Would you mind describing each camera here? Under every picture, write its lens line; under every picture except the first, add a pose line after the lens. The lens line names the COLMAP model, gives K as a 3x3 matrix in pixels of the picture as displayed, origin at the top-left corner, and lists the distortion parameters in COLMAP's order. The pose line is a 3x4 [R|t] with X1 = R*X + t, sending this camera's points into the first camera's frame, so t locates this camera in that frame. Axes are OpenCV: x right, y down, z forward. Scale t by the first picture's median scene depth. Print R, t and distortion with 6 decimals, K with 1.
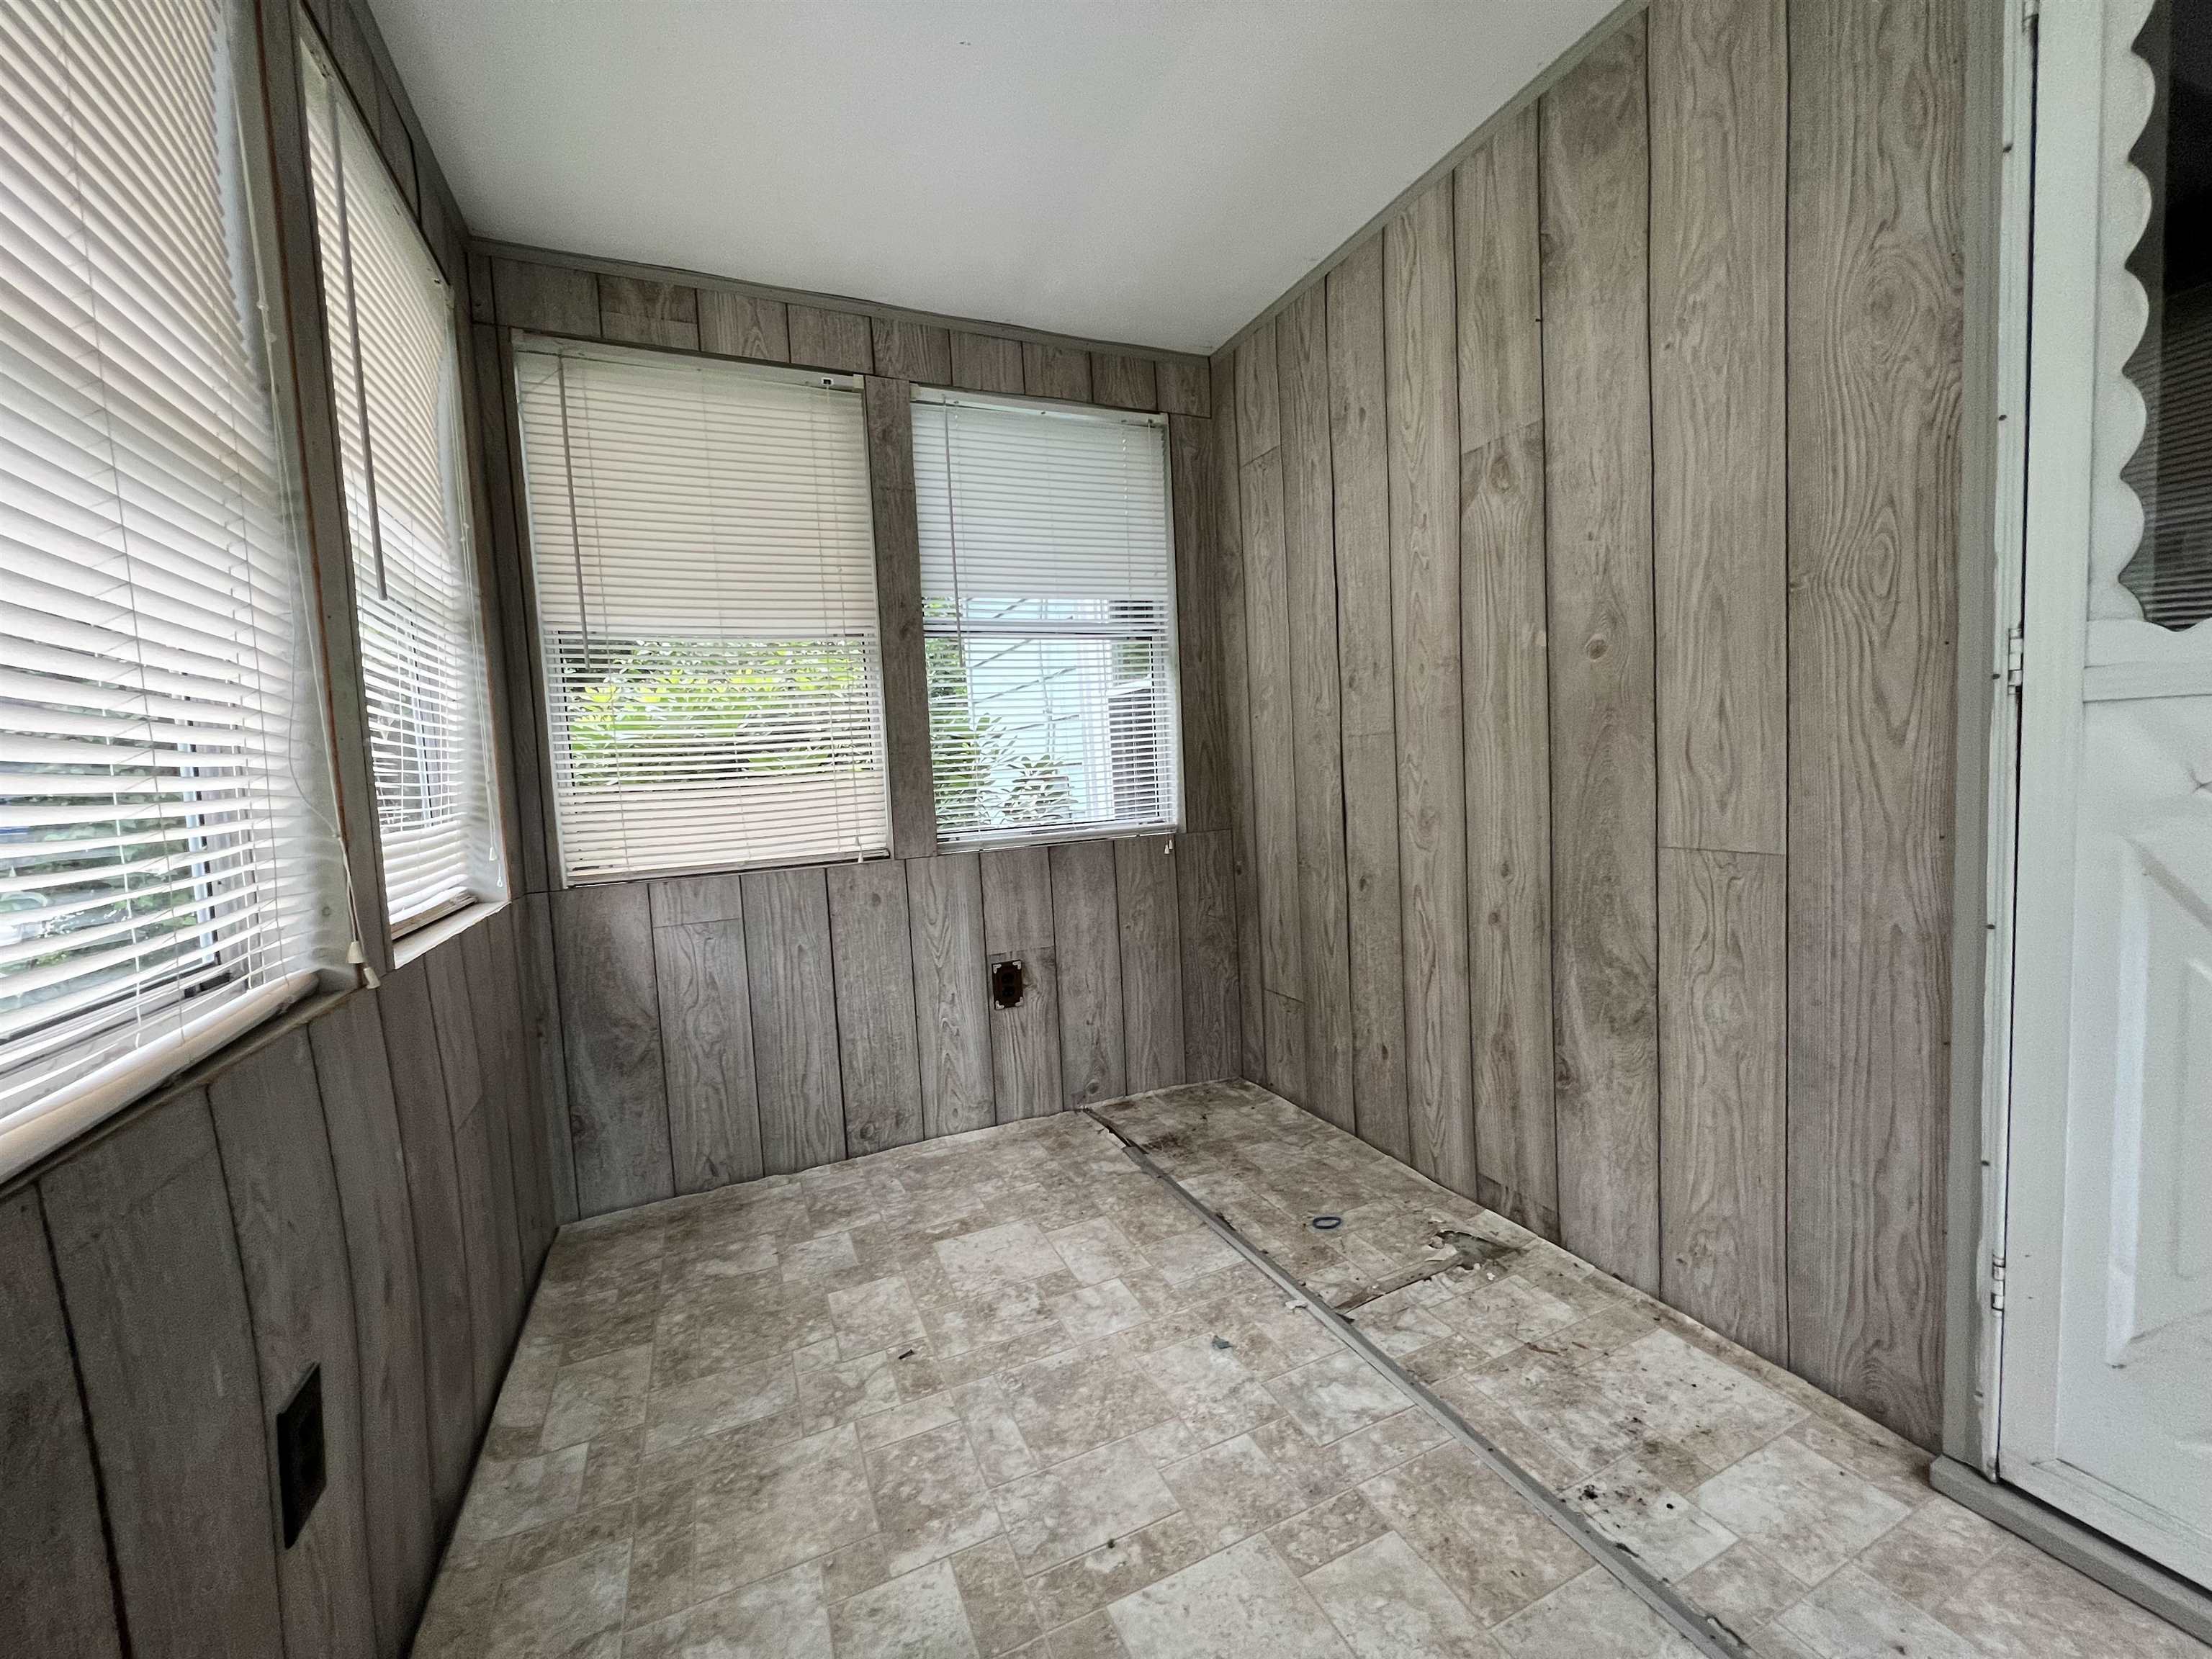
lens RADIAL K [[883.1, 0, 1098.9], [0, 883.1, 823.4], [0, 0, 1]] dist [0.000403, 0.000052]
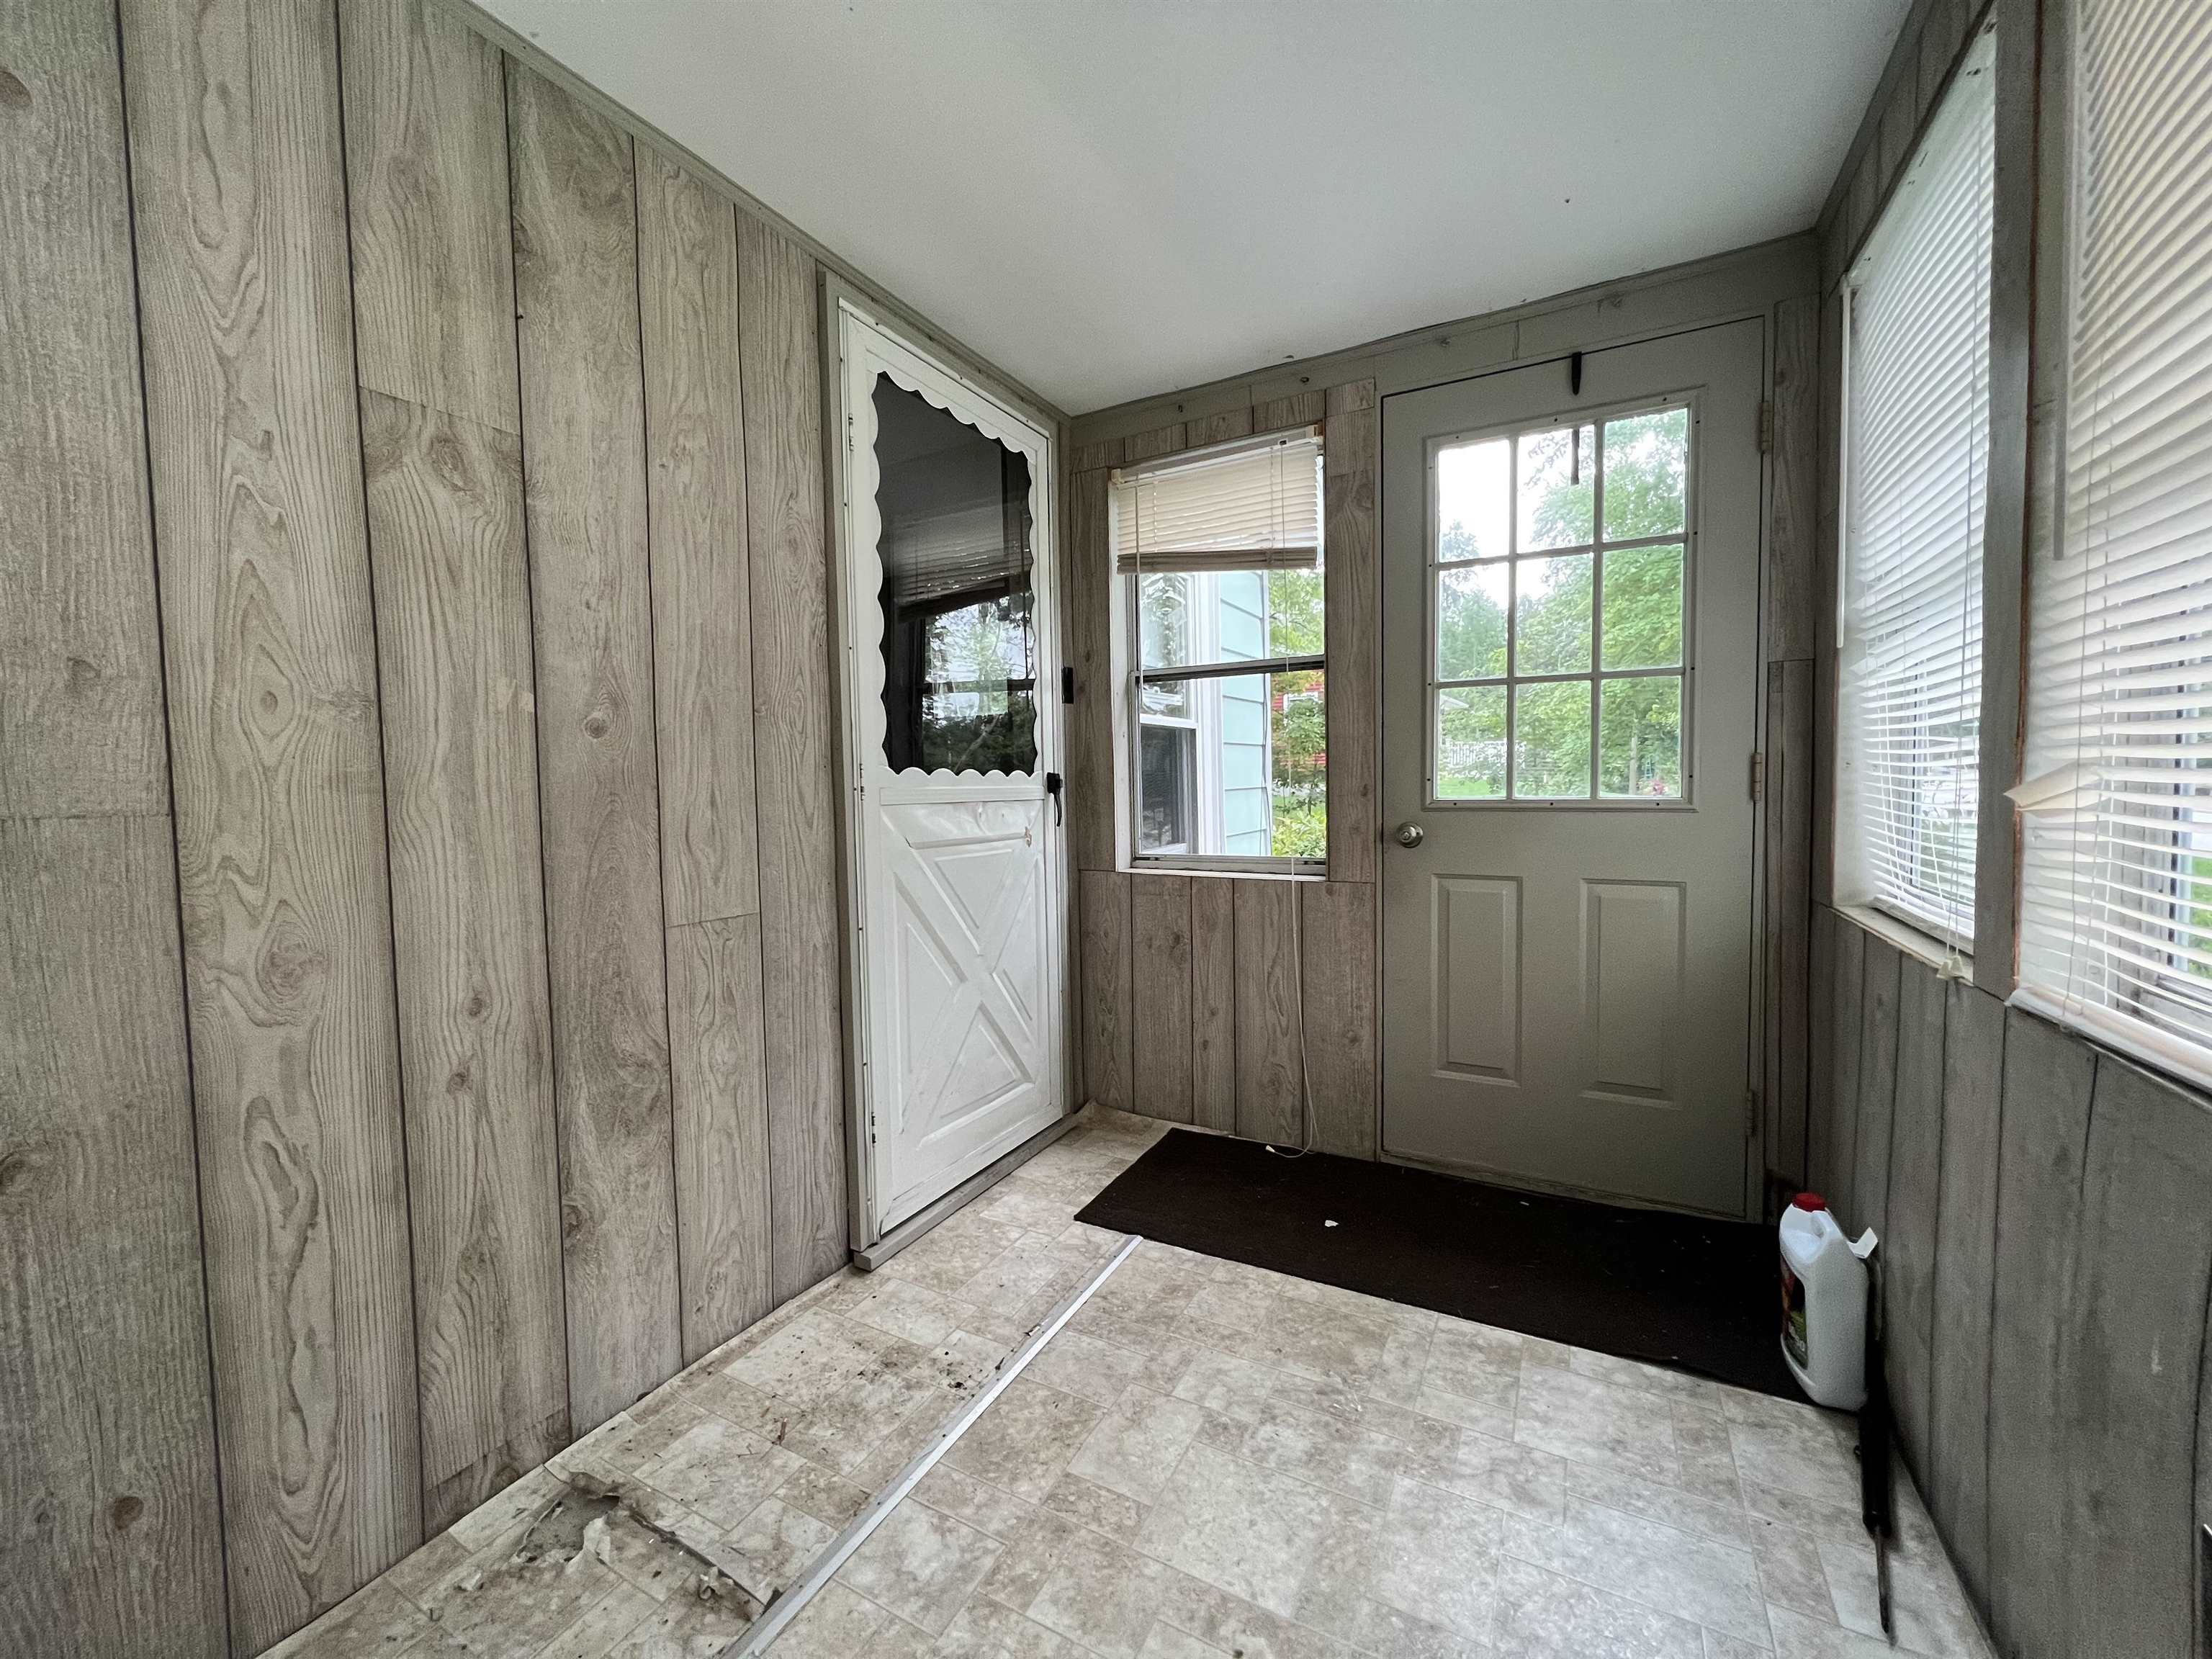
lens RADIAL K [[883.1, 0, 1098.9], [0, 883.1, 823.4], [0, 0, 1]] dist [0.000403, 0.000052]
pose [[-0.605712, 0.024535, 0.795306, -0.490224], [0.100276, 0.993909, 0.045709, -0.089349], [-0.789340, 0.107436, -0.604483, 1.170414]]
